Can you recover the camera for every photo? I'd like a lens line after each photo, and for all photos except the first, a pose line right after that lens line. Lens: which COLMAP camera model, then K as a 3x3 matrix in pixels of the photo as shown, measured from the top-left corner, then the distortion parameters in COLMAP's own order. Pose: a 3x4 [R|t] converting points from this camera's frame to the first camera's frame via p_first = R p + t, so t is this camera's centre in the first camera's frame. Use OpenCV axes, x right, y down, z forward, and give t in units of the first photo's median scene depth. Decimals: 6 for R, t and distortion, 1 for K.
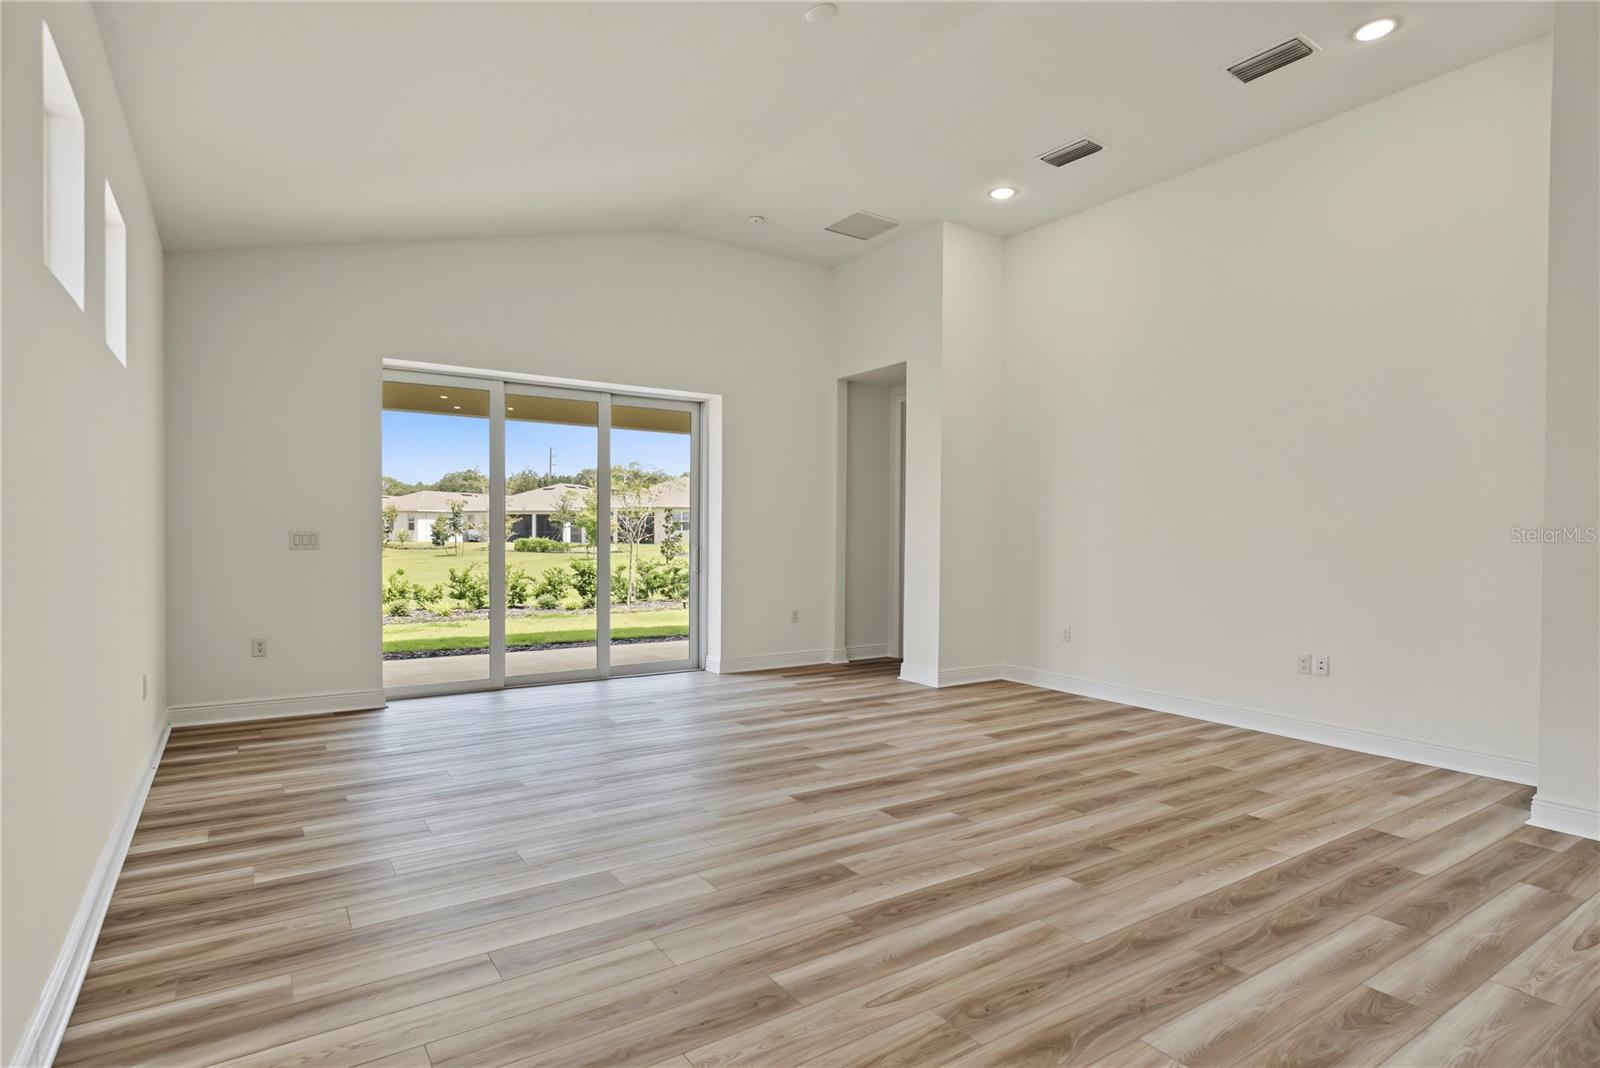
lens RADIAL K [[827.7, 0, 794.3], [0, 827.7, 537.6], [0, 0, 1]] dist [-0.002019, 0.000925]
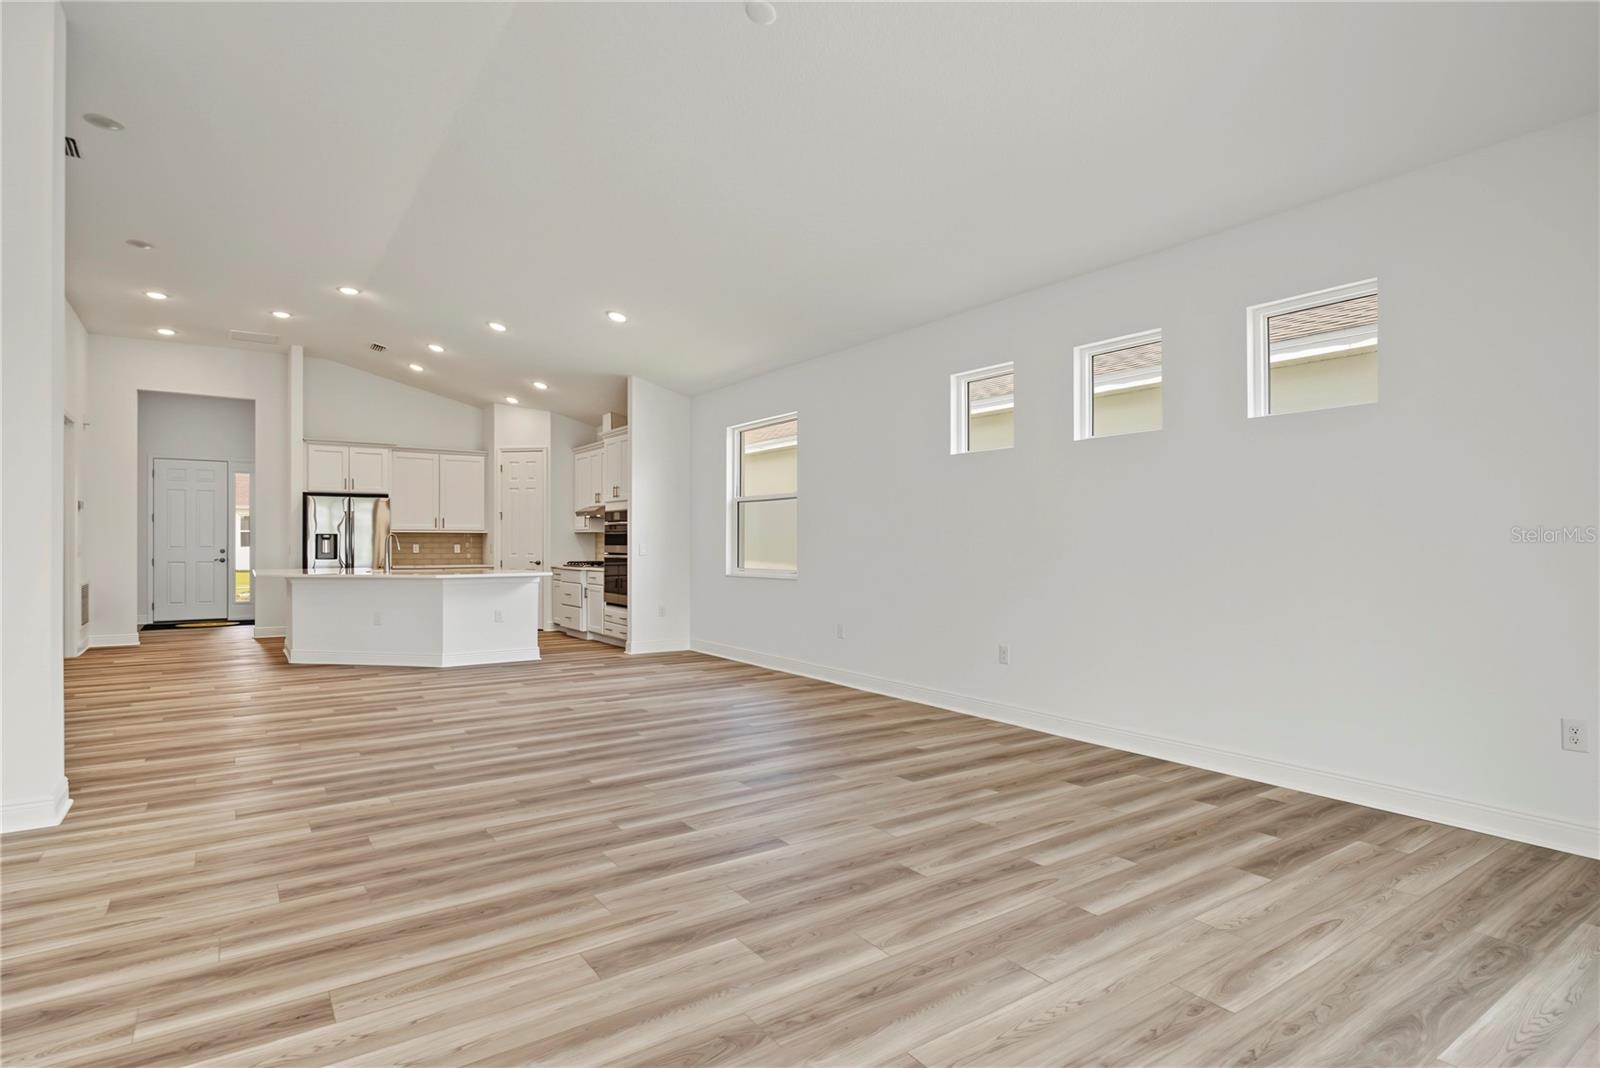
lens RADIAL K [[827.7, 0, 794.3], [0, 827.7, 537.6], [0, 0, 1]] dist [-0.002019, 0.000925]
pose [[-0.999809, -0.007300, -0.018115, 0.006793], [-0.007245, 0.999969, -0.003079, -0.007897], [0.018137, -0.002947, -0.999831, 1.892307]]
